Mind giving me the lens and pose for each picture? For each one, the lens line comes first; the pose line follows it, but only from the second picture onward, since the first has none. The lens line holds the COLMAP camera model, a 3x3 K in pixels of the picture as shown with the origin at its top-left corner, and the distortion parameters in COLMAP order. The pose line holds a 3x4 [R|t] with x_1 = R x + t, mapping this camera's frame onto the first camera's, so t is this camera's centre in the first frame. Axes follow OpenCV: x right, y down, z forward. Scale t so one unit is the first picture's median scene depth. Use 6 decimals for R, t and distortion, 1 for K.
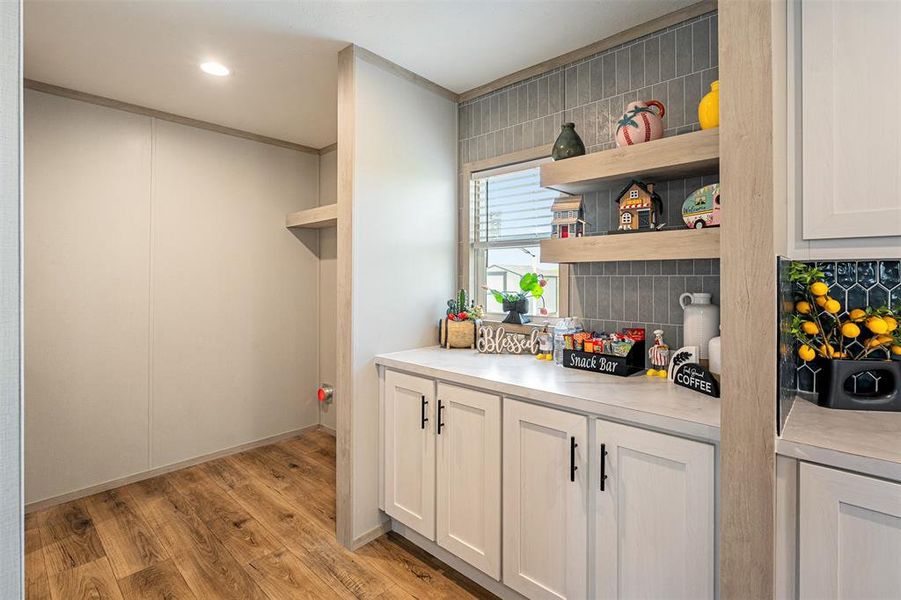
lens RADIAL K [[418.5, 0, 451.5], [0, 418.5, 282.7], [0, 0, 1]] dist [-0.010432, 0.000550]
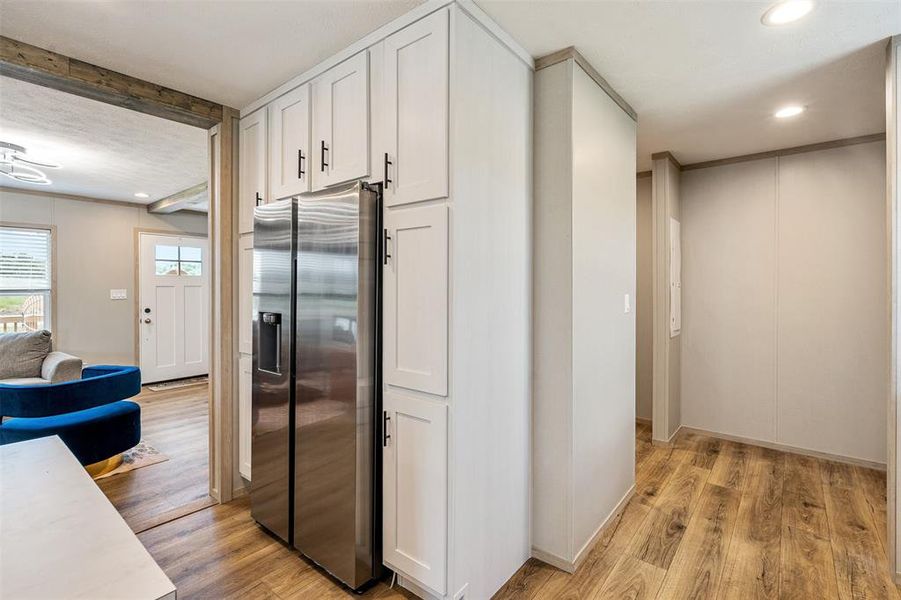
lens RADIAL K [[418.5, 0, 455.8], [0, 418.5, 293.5], [0, 0, 1]] dist [-0.010432, 0.000550]
pose [[0.060964, 0.015742, -0.998016, 0.536994], [-0.016033, 0.999762, 0.014790, 0.007876], [0.998011, 0.015100, 0.061202, -0.027340]]
